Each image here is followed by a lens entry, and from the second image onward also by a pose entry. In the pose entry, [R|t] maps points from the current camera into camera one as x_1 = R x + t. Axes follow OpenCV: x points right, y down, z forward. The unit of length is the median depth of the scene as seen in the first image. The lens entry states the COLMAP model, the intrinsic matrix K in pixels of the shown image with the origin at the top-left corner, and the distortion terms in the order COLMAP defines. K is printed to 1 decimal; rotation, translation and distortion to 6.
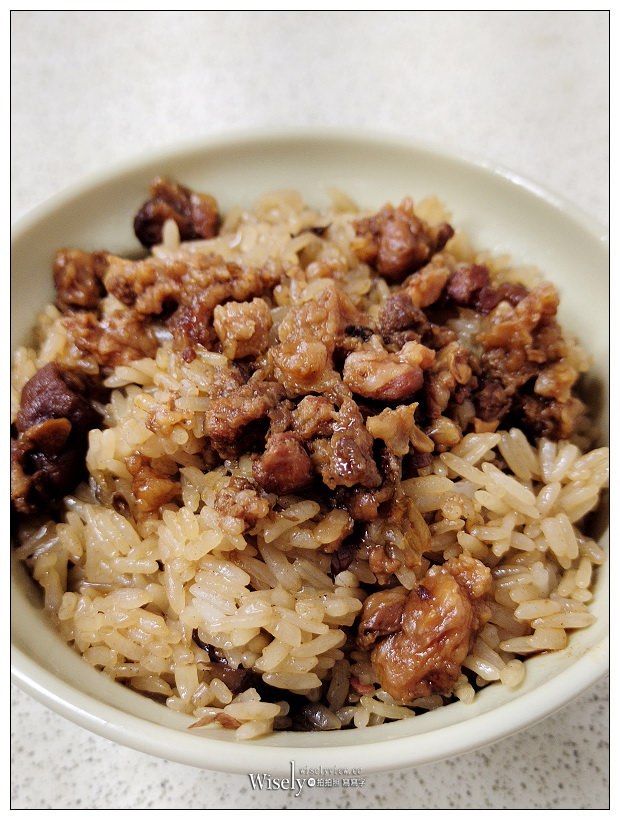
lens RADIAL K [[1002.9, 0, 310.0], [0, 1002.9, 410.0], [0, 0, 1]] dist [0.008157, -0.008713]
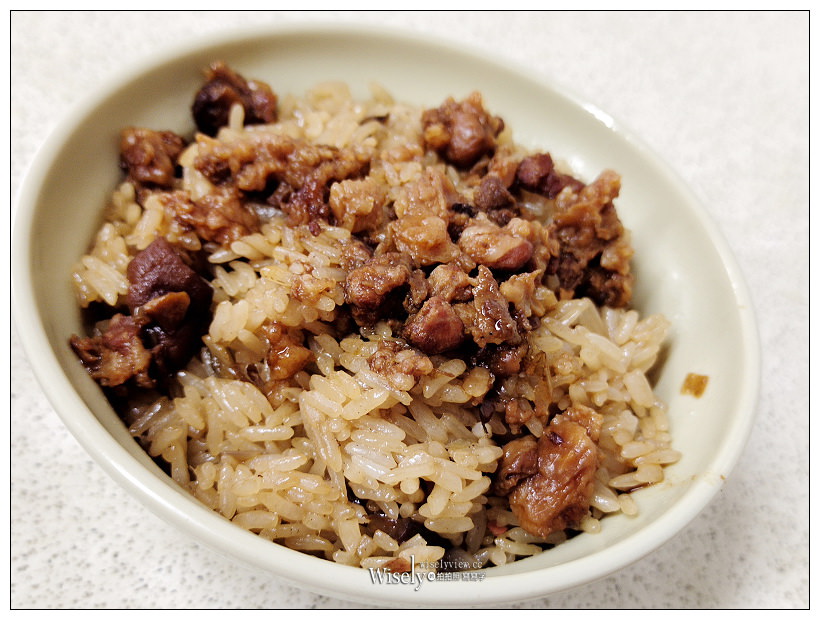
lens RADIAL K [[1002.9, 0, 410.0], [0, 1002.9, 310.0], [0, 0, 1]] dist [0.008157, -0.008713]
pose [[0.953512, -0.014421, 0.301009, -0.342927], [0.020509, 0.999644, -0.017075, 0.049909], [-0.300655, 0.022455, 0.953469, -0.021432]]
